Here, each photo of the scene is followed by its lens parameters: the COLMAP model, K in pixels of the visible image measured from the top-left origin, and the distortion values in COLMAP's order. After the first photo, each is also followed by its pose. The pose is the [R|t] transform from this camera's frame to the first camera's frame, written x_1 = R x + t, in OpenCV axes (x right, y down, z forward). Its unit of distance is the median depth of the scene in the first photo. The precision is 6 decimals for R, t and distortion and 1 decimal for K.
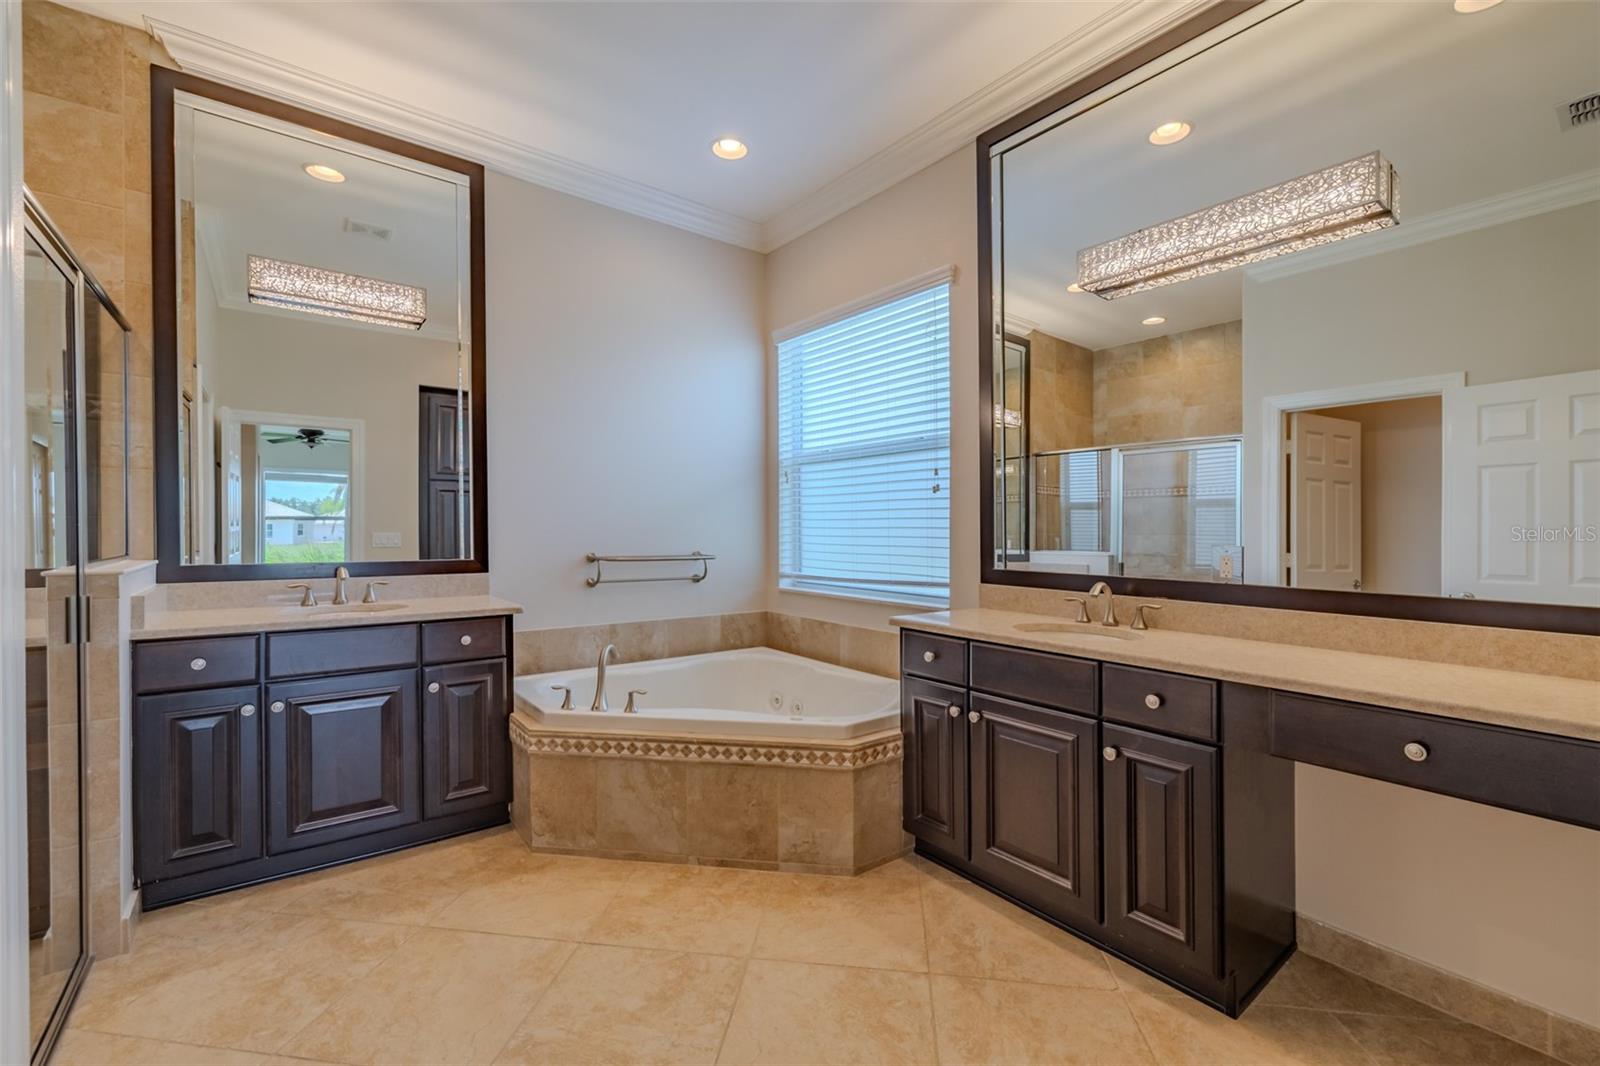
lens RADIAL K [[671.3, 0, 798.2], [0, 671.3, 527.7], [0, 0, 1]] dist [-0.000390, 0.000238]
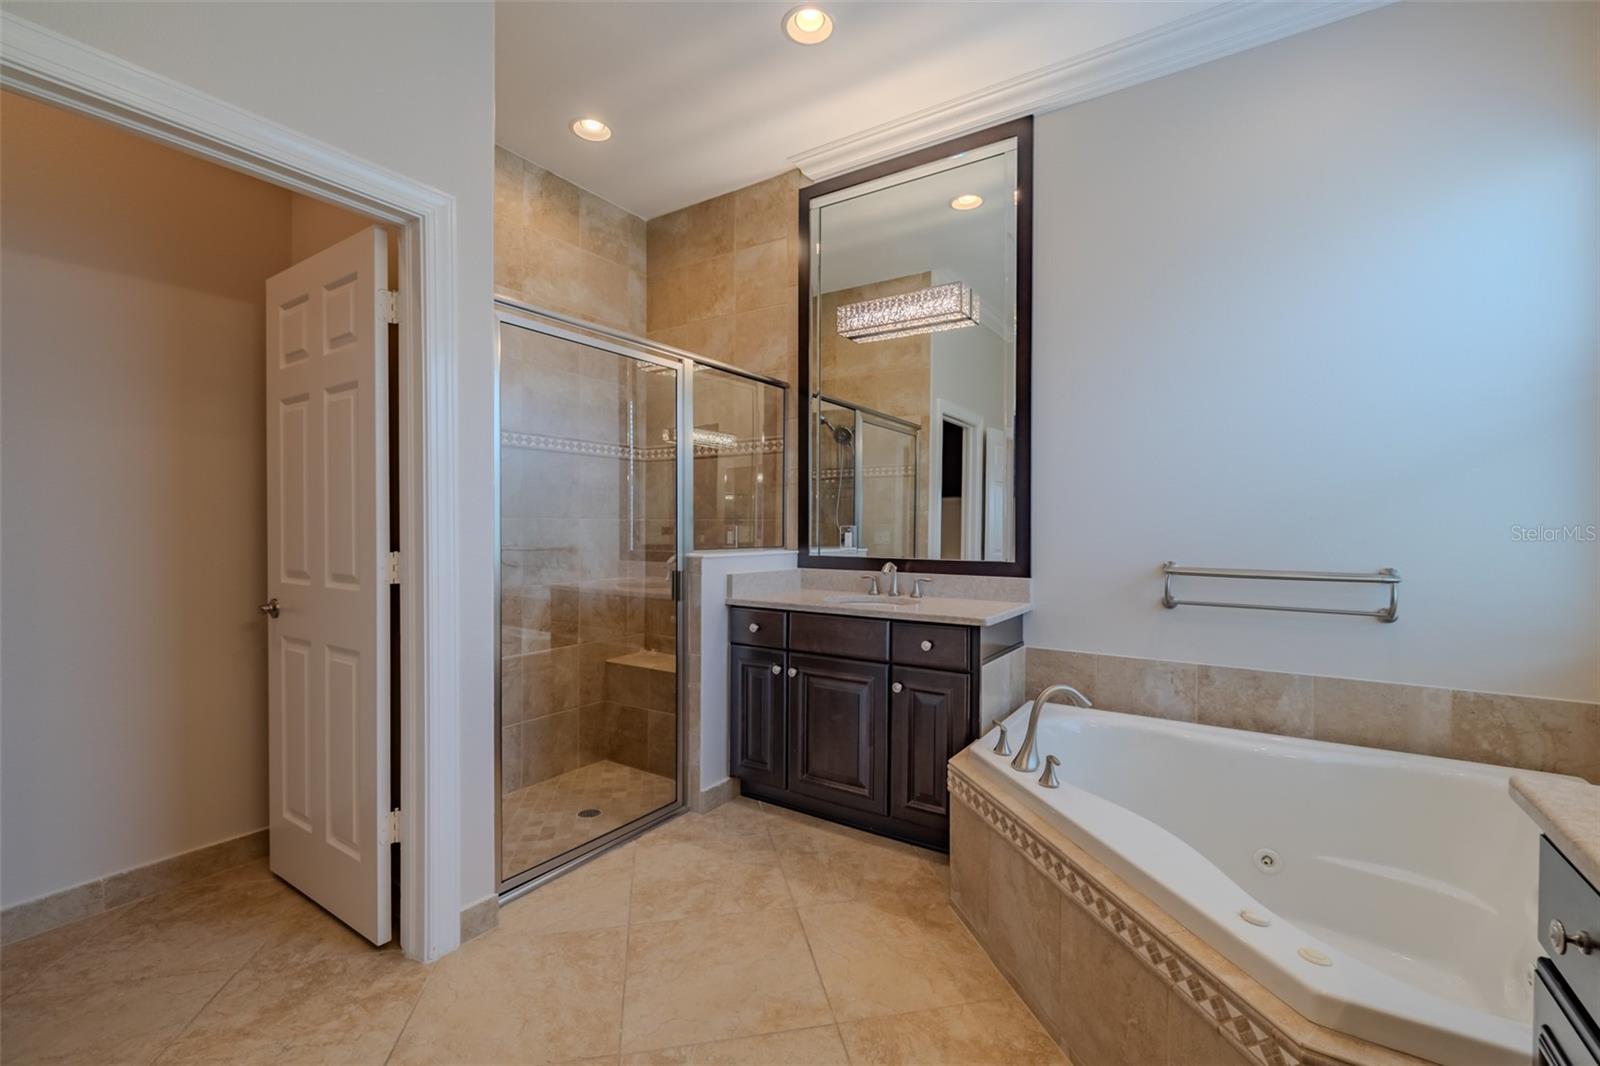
lens RADIAL K [[671.3, 0, 810.8], [0, 671.3, 544.5], [0, 0, 1]] dist [-0.000390, 0.000238]
pose [[0.334006, 0.015549, -0.942443, 0.344285], [-0.002442, 0.999875, 0.015631, 0.012509], [0.942568, -0.002920, 0.334003, 0.551388]]
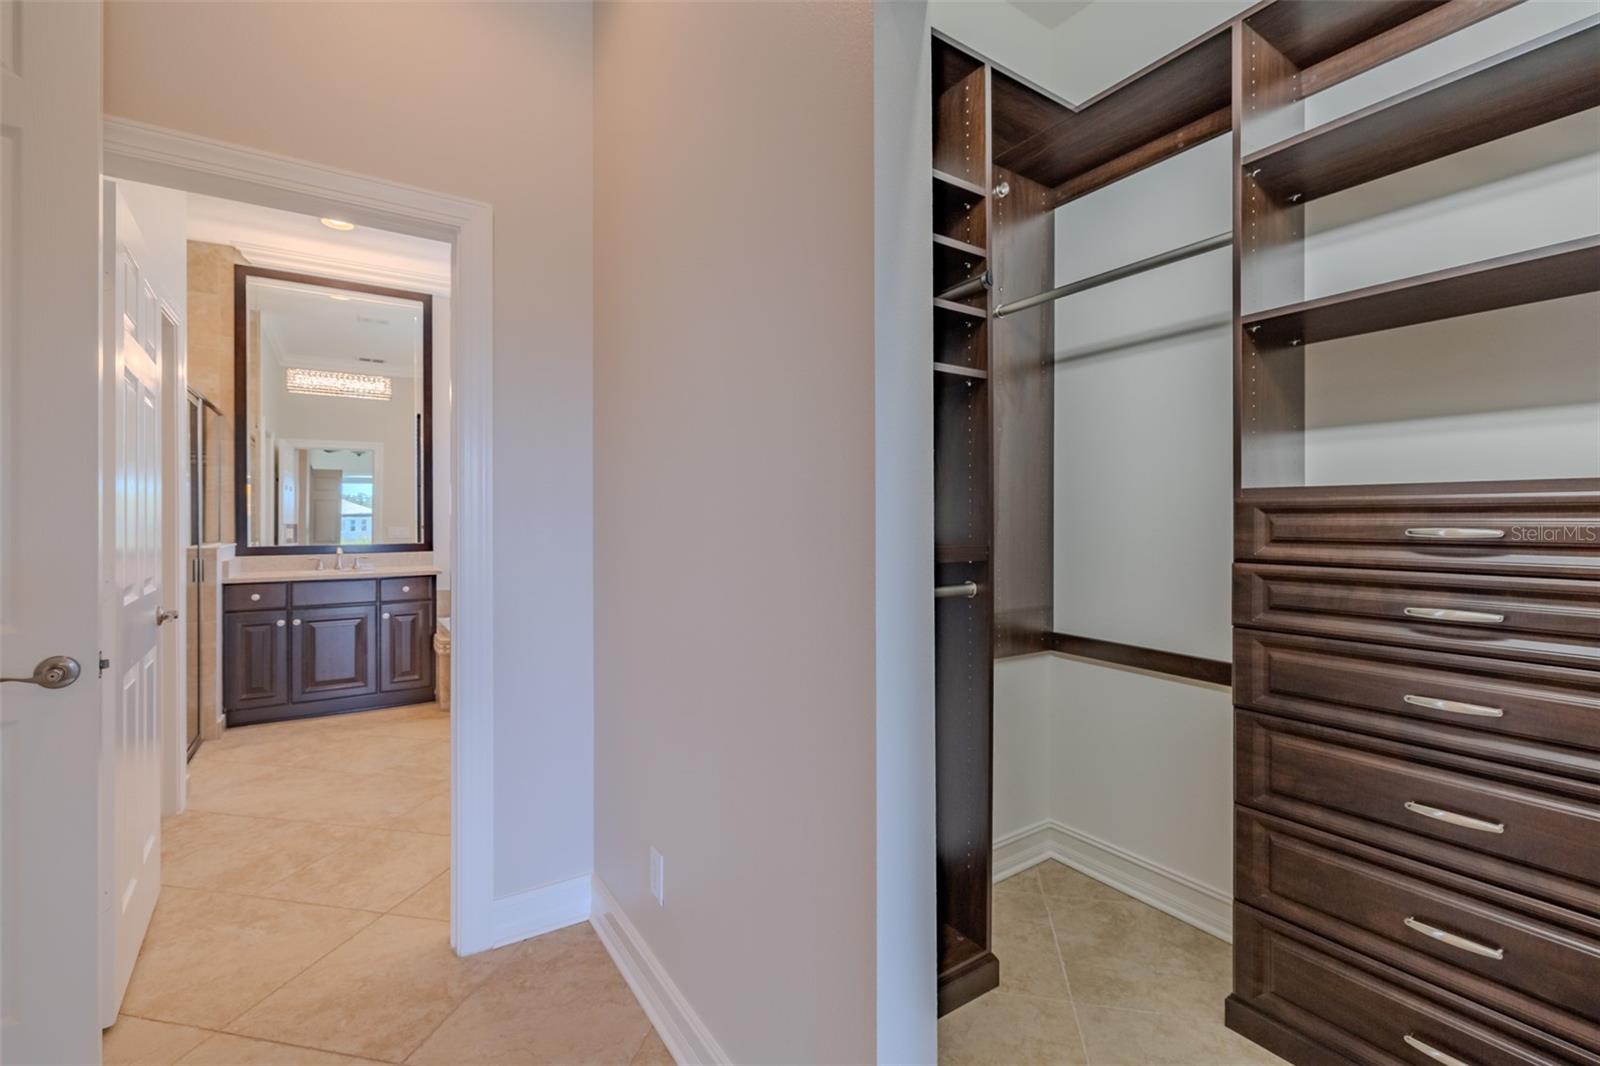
lens RADIAL K [[671.3, 0, 806.2], [0, 671.3, 507.5], [0, 0, 1]] dist [-0.000390, 0.000238]
pose [[0.998054, -0.005442, -0.062110, 0.651043], [0.004669, 0.999910, -0.012584, -0.015312], [0.062173, 0.012270, 0.997990, -0.668471]]
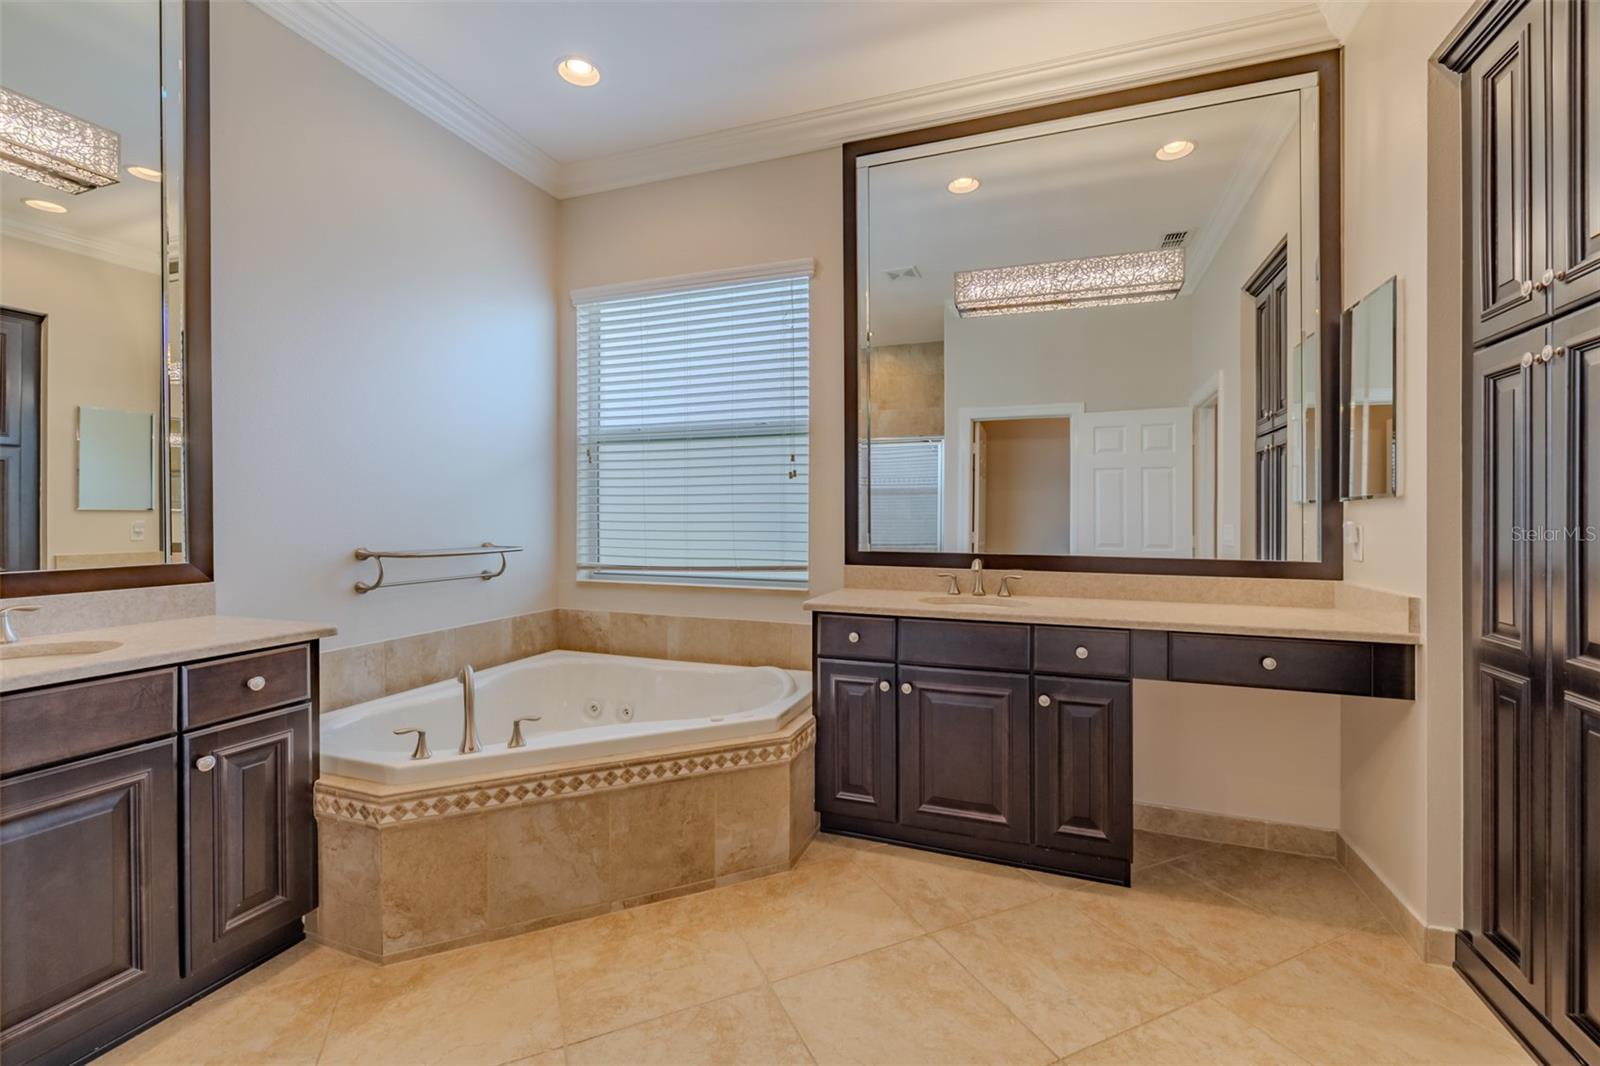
lens RADIAL K [[671.3, 0, 808.3], [0, 671.3, 512.2], [0, 0, 1]] dist [-0.000390, 0.000238]
pose [[0.849915, -0.002537, 0.526913, -0.389380], [0.002469, 0.999997, 0.000832, -0.002032], [-0.526913, 0.000594, 0.849919, 0.148221]]
